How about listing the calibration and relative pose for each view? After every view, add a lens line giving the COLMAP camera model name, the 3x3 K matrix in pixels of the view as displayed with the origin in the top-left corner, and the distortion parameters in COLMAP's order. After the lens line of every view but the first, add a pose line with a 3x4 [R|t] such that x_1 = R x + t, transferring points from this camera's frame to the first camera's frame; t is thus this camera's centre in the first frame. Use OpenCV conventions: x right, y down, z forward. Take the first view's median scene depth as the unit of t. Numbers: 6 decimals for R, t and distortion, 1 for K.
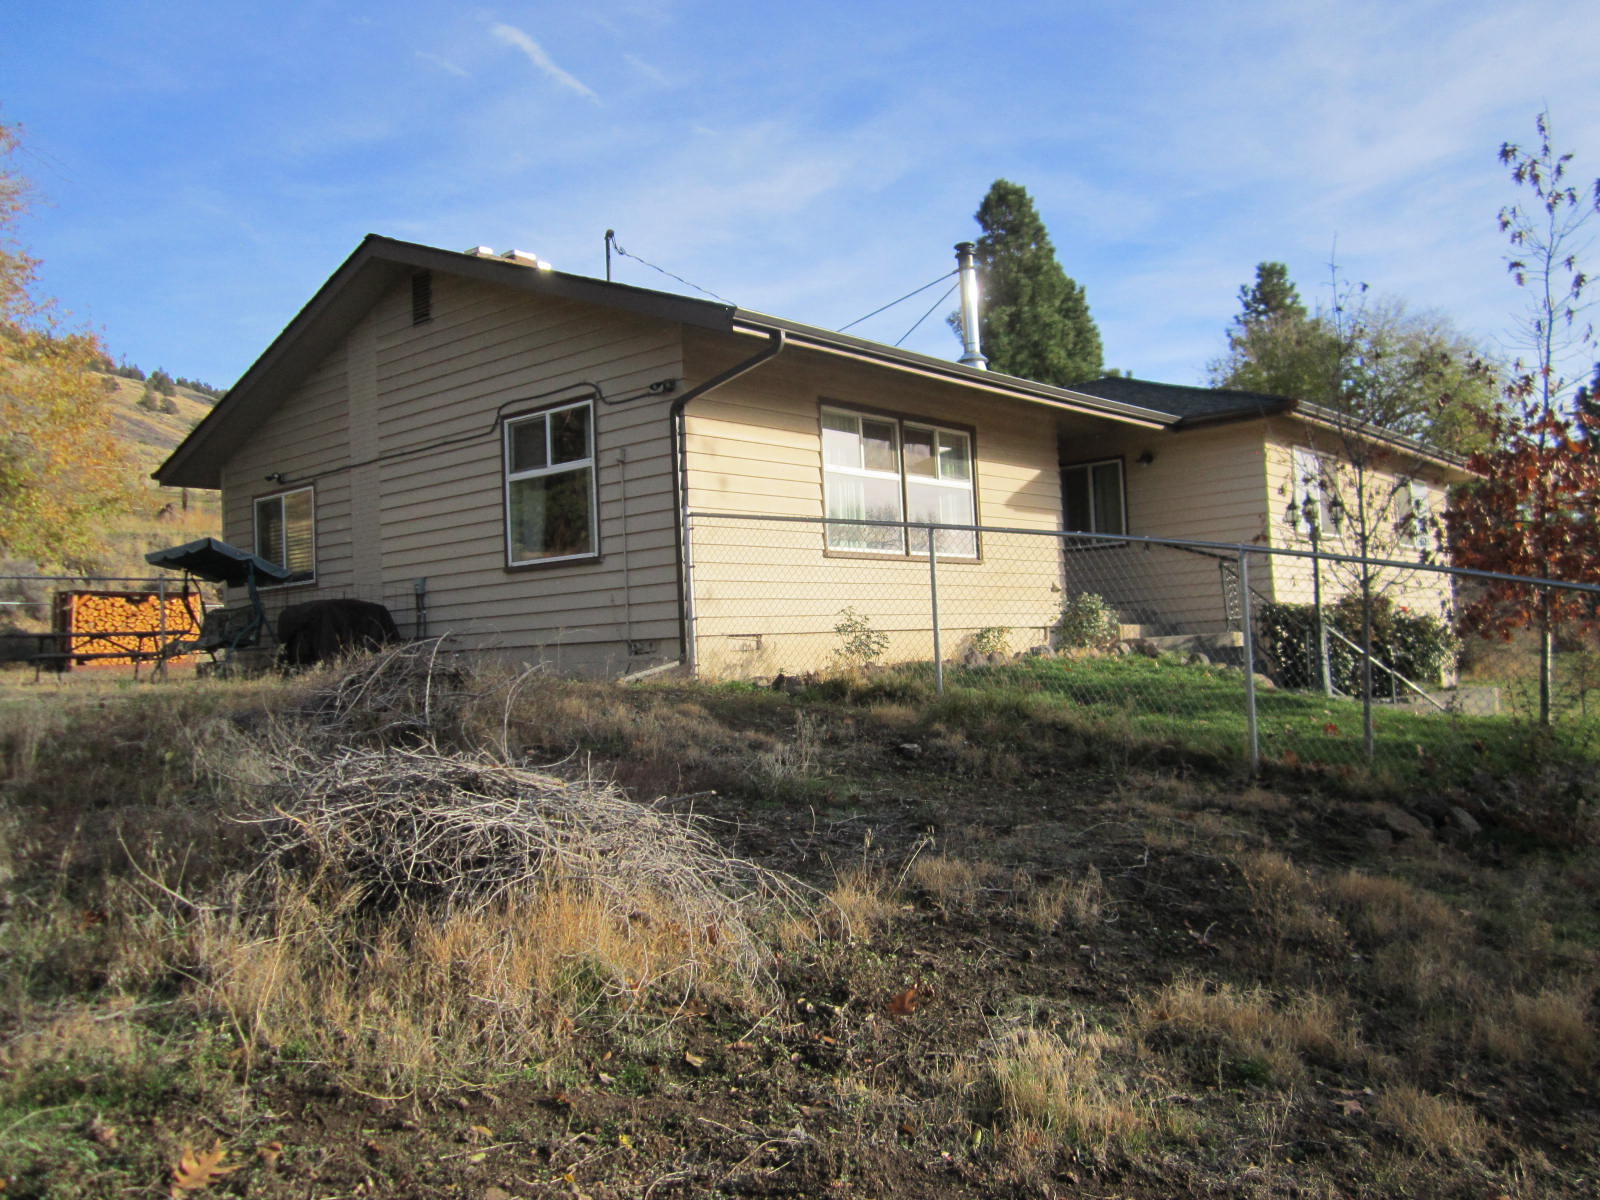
lens RADIAL K [[1322.6, 0, 800.0], [0, 1322.6, 600.0], [0, 0, 1]] dist [-0.054893, 0.006867]
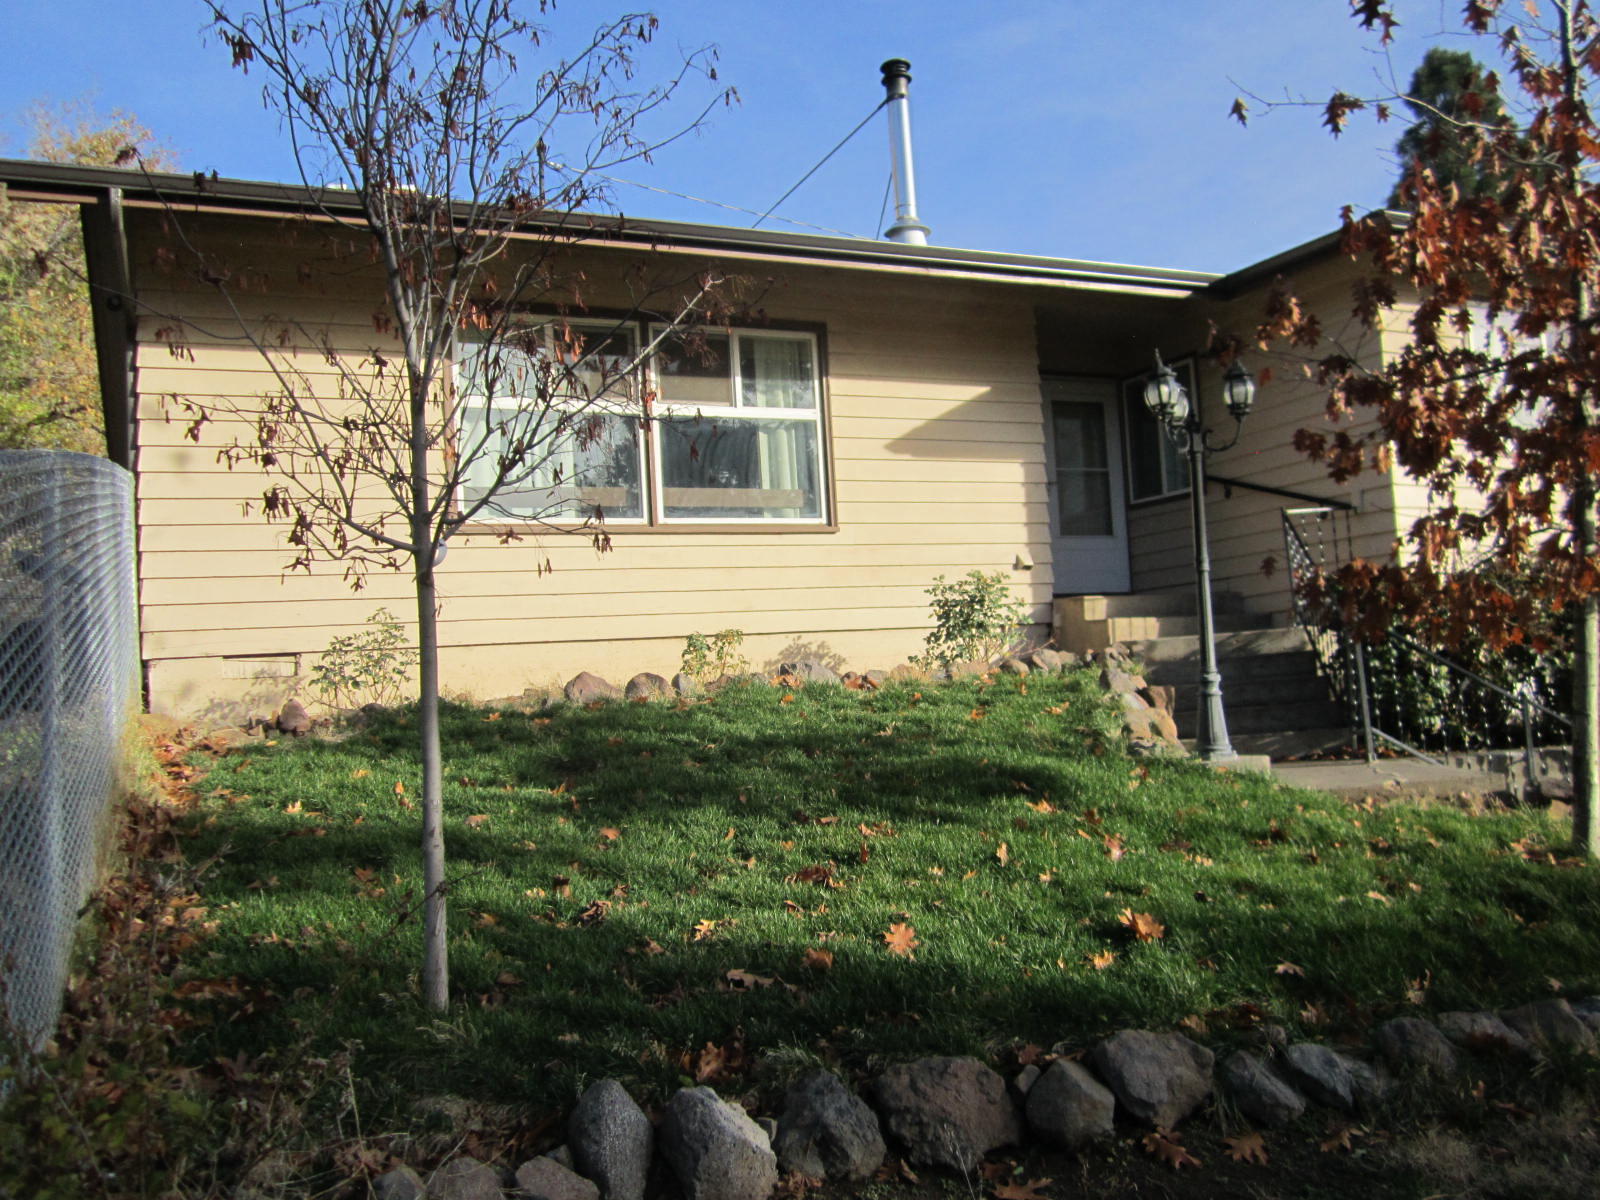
lens RADIAL K [[1322.6, 0, 800.0], [0, 1322.6, 600.0], [0, 0, 1]] dist [-0.054893, 0.006867]
pose [[0.913234, -0.029678, -0.406352, 0.351168], [0.033761, 0.999426, 0.002882, 0.002886], [0.406033, -0.016350, 0.913712, 0.364157]]
